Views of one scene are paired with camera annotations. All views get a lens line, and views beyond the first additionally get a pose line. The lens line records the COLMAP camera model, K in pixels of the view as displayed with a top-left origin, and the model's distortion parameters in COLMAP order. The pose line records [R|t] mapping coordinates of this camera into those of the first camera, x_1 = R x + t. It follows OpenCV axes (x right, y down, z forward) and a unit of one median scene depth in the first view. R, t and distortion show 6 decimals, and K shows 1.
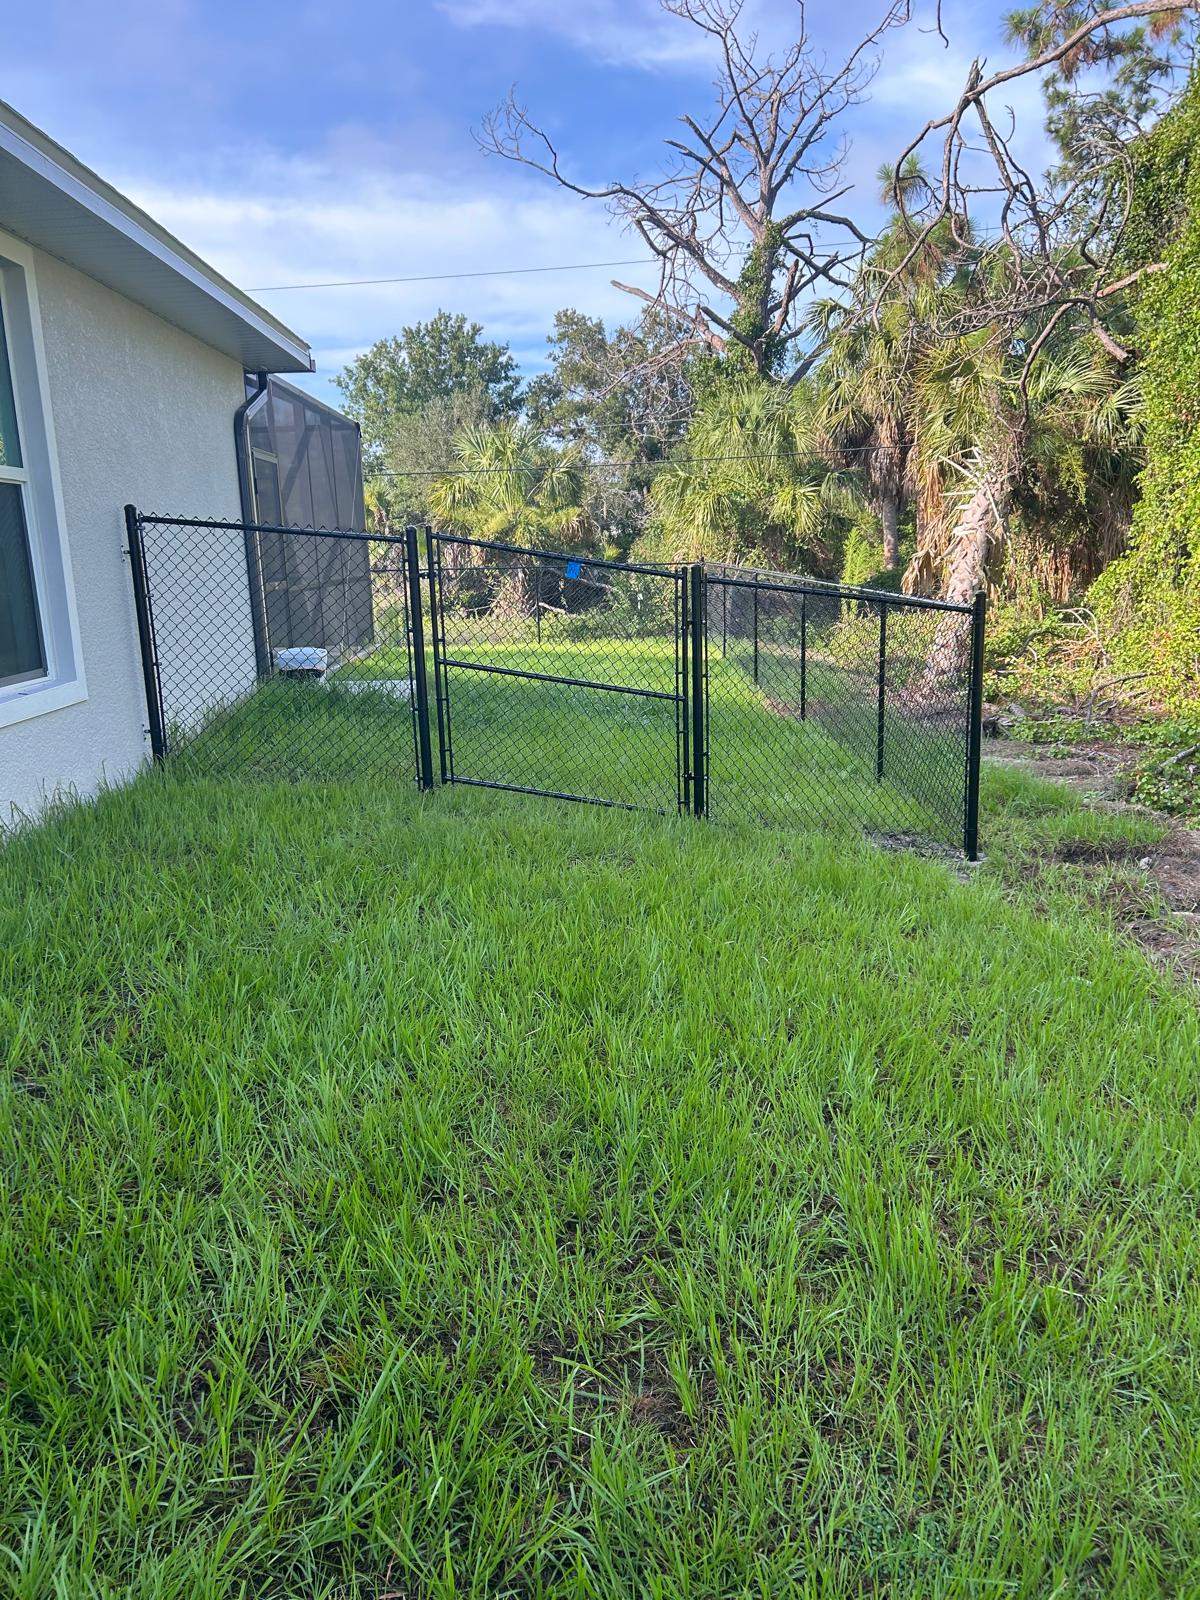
lens RADIAL K [[1217.5, 0, 594.1], [0, 1217.5, 794.0], [0, 0, 1]] dist [0.038453, -0.009239]
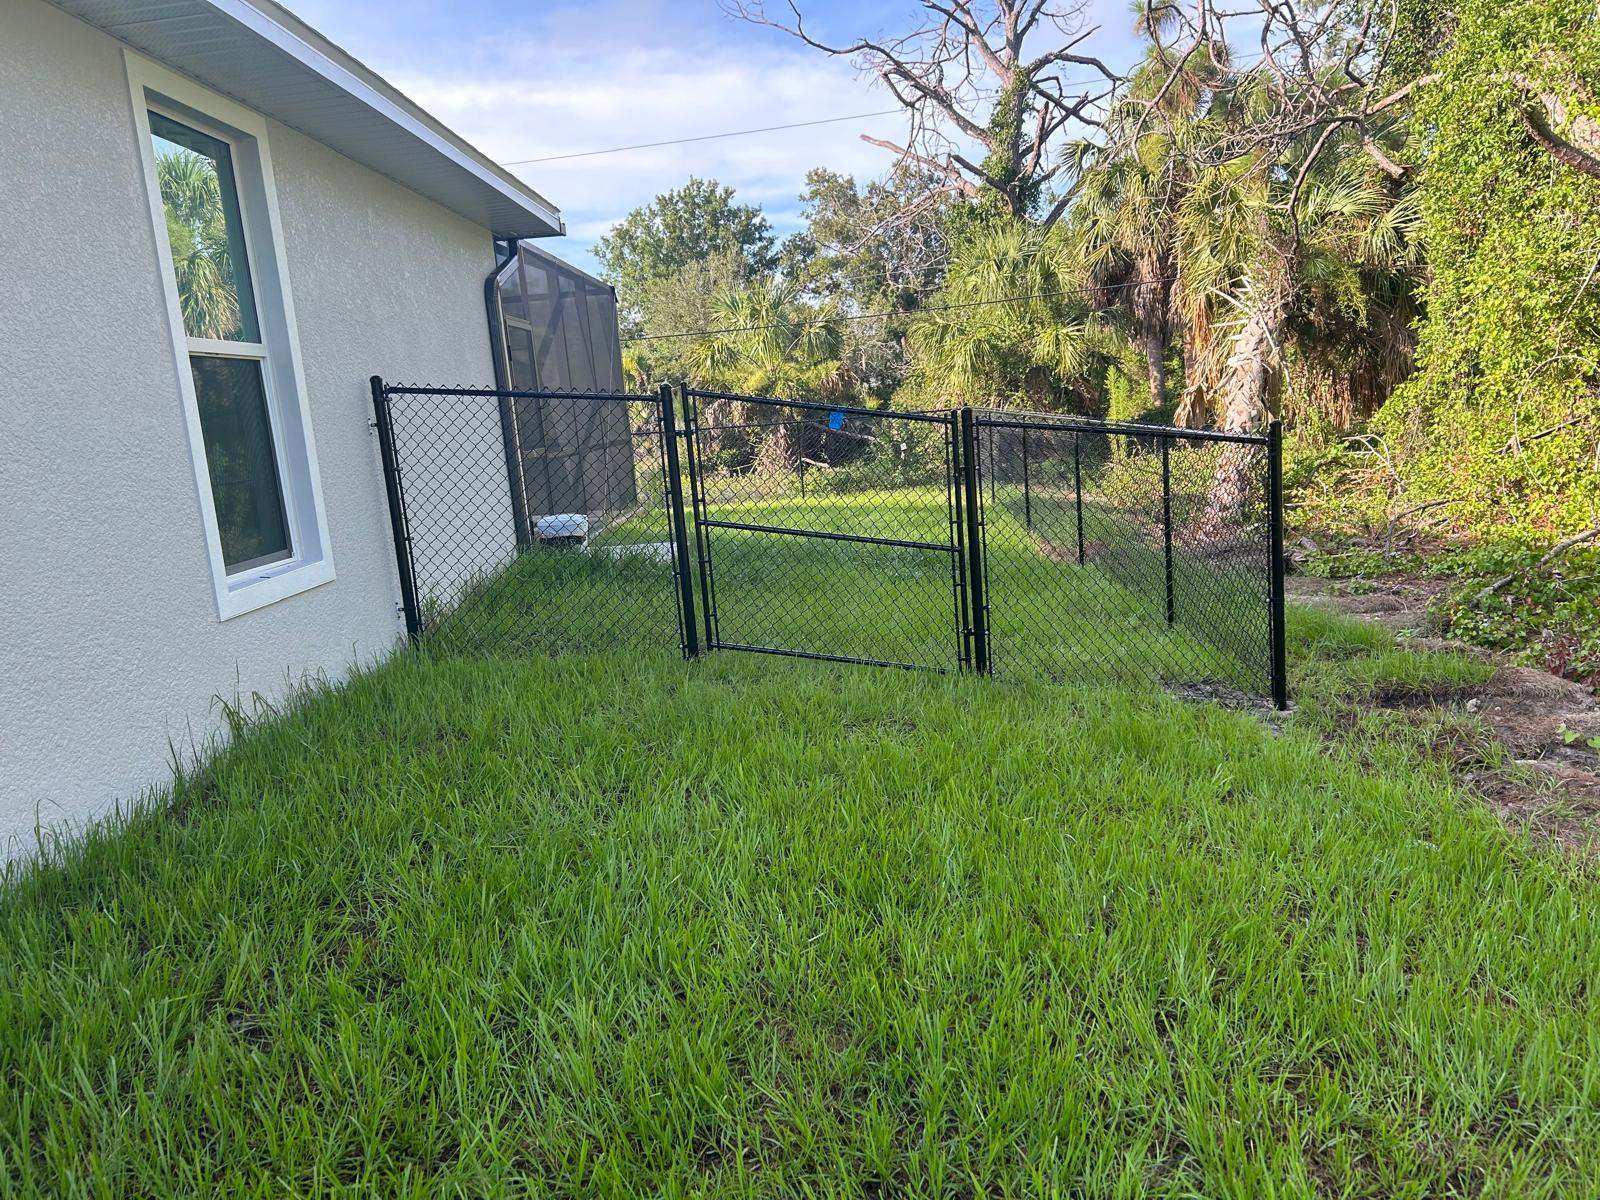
lens RADIAL K [[1217.5, 0, 805.5], [0, 1217.5, 598.1], [0, 0, 1]] dist [0.038453, -0.009239]
pose [[0.997945, -0.043749, -0.046812, -0.001477], [0.041843, 0.998285, -0.040941, -0.003808], [0.048523, 0.038899, 0.998064, 0.029881]]
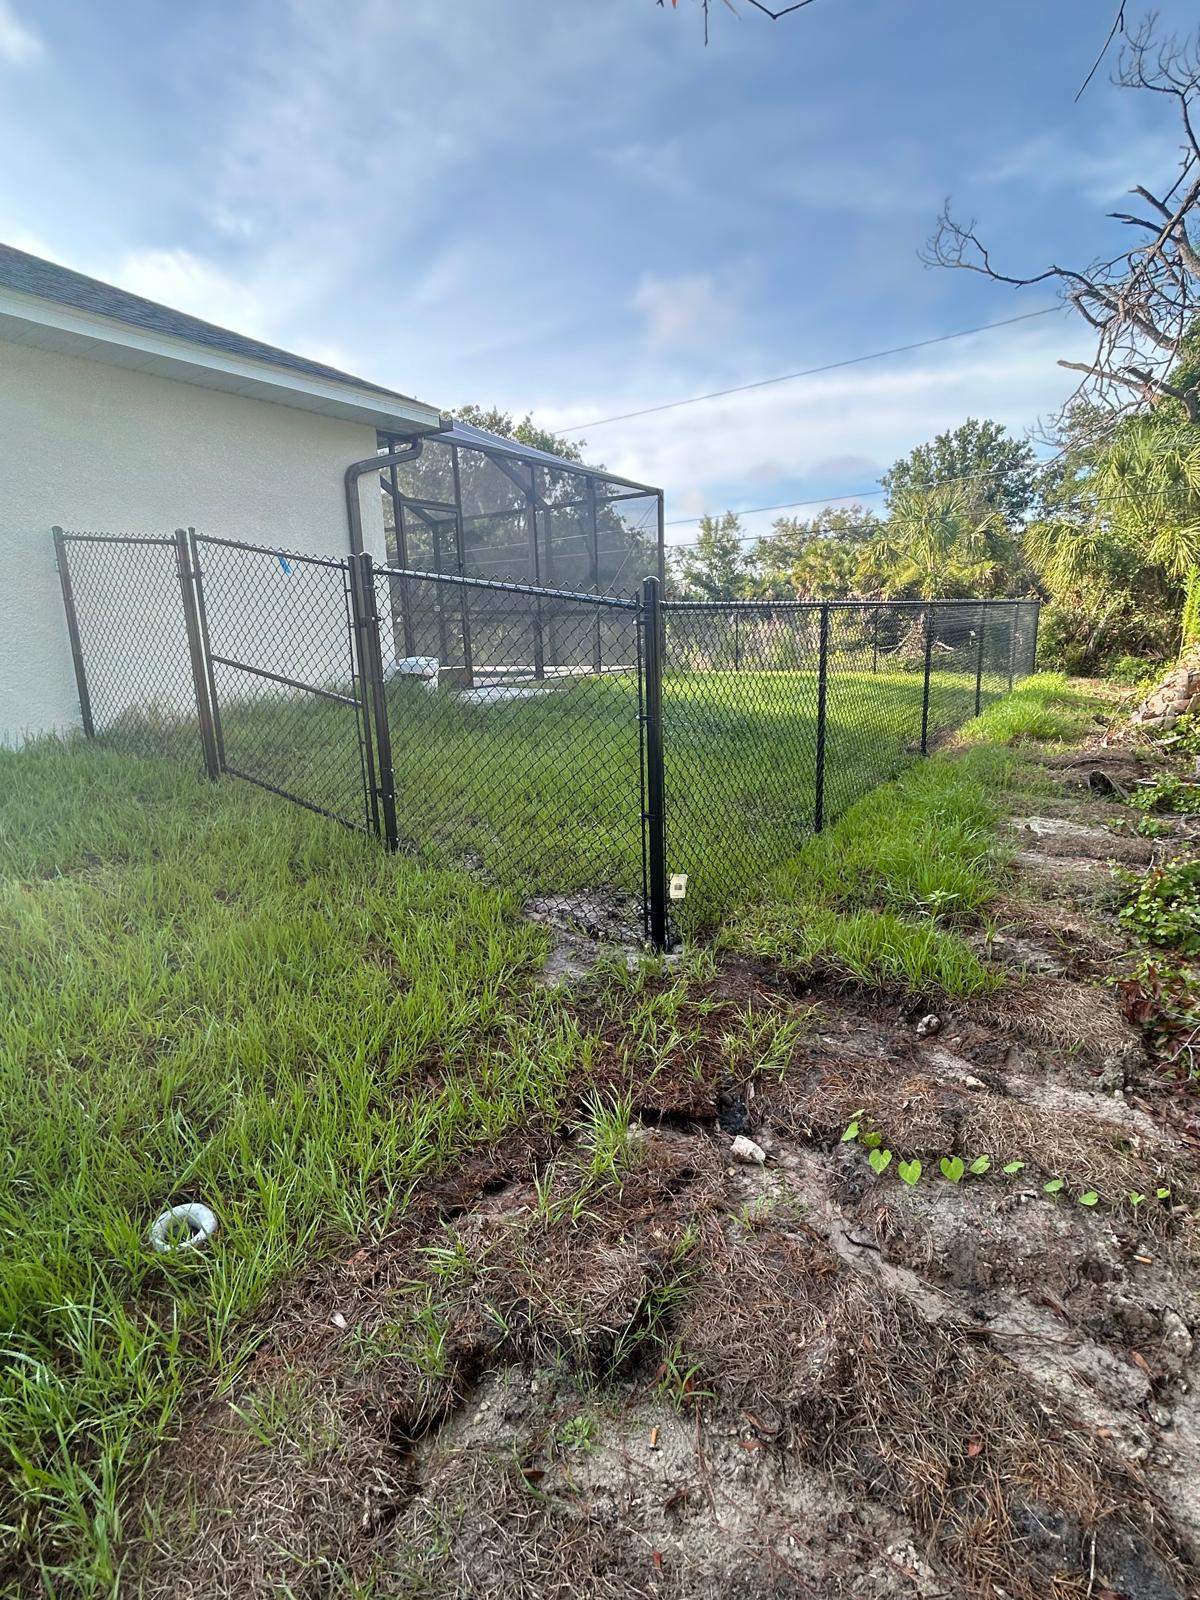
lens RADIAL K [[786.3, 0, 597.9], [0, 786.3, 807.4], [0, 0, 1]] dist [0.001047, -0.000216]
pose [[0.814179, 0.138573, -0.563836, 0.301186], [-0.111979, 0.990346, 0.081699, -0.038184], [0.569714, -0.003379, 0.821836, 0.332312]]
